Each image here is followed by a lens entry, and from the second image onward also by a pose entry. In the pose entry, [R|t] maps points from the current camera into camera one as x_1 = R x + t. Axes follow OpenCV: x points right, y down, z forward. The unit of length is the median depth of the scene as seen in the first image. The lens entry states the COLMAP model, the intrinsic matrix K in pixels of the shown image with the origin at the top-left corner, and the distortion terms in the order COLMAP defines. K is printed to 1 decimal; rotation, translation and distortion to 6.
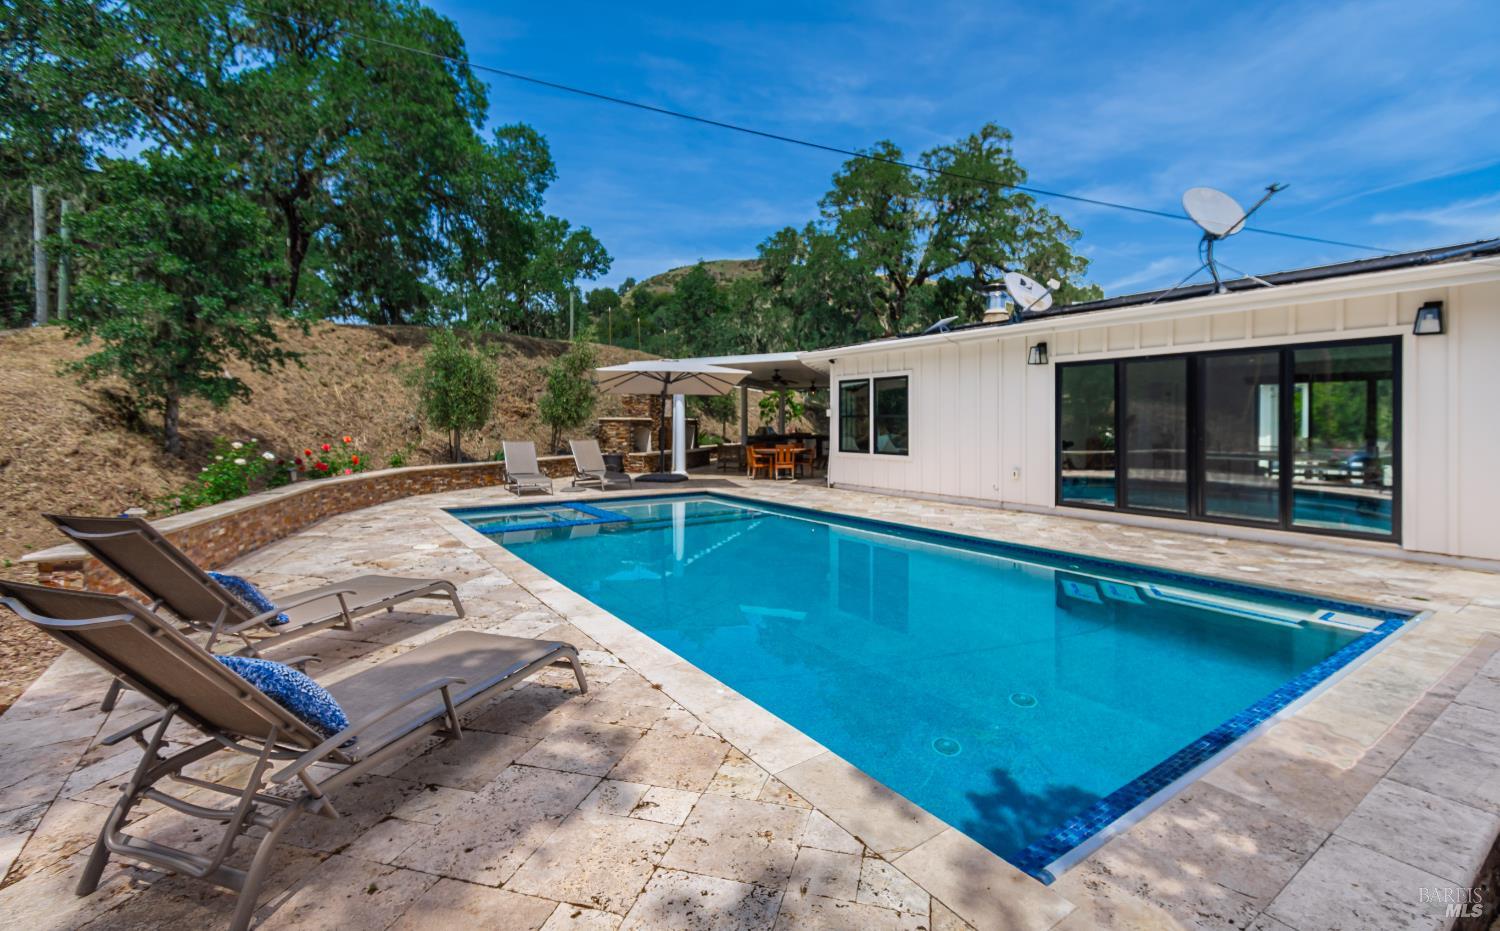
lens RADIAL K [[653.7, 0, 749.9], [0, 653.7, 423.9], [0, 0, 1]] dist [0.000032, -0.000006]
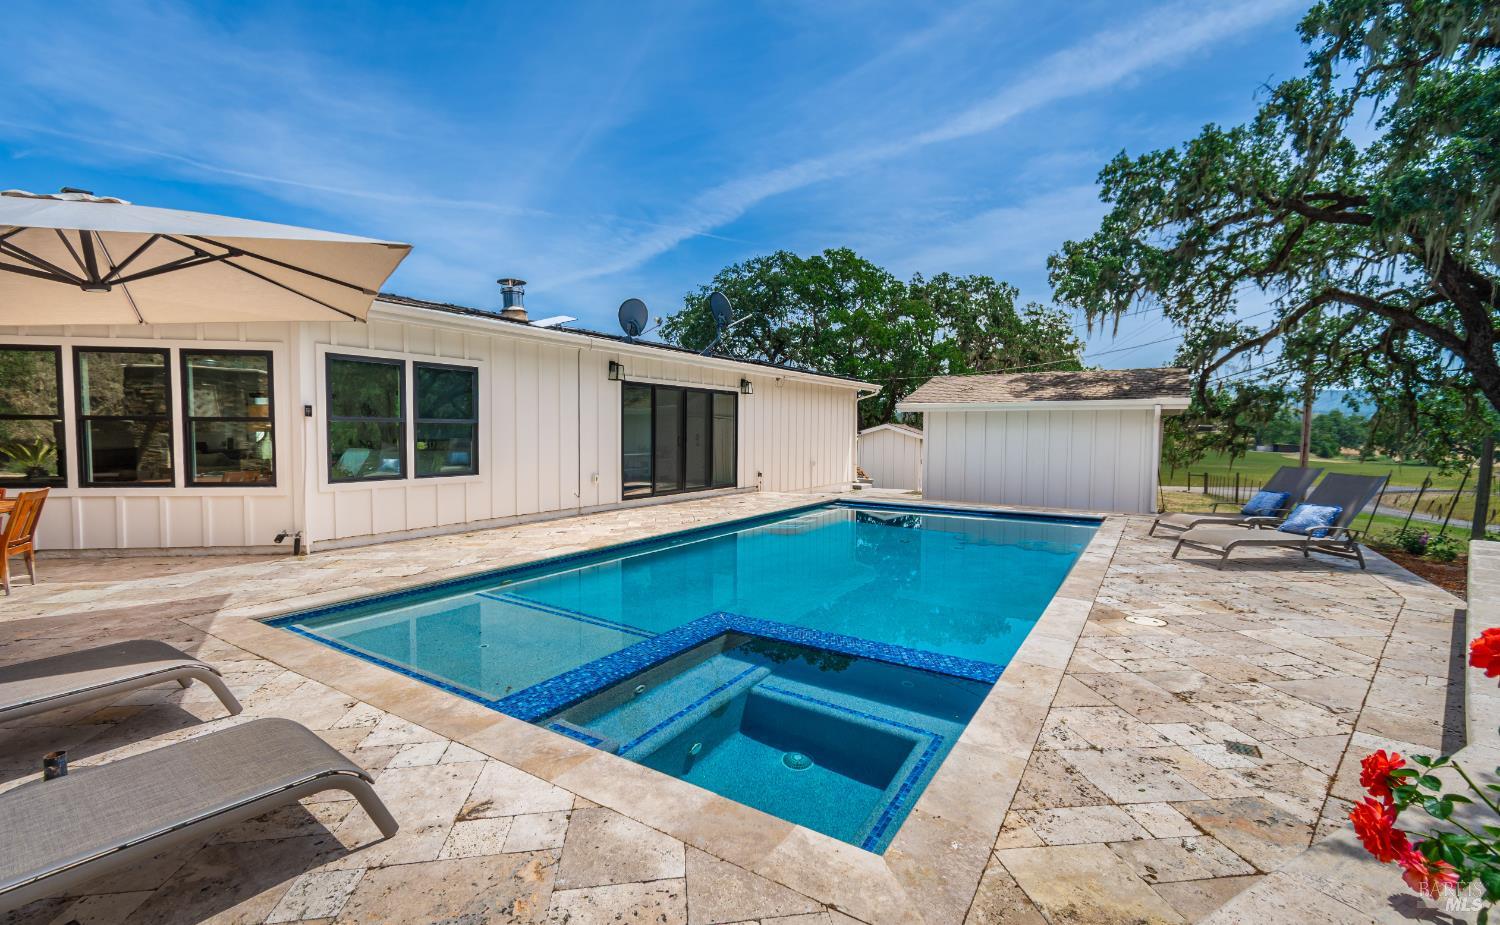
lens RADIAL K [[643.5, 0, 750.0], [0, 643.5, 462.5], [0, 0, 1]] dist [0.000090, 0.000001]
pose [[-0.402113, -0.057433, 0.913787, -0.675087], [-0.013224, 0.998291, 0.056925, -0.013843], [-0.915495, 0.010807, -0.402185, 1.221083]]
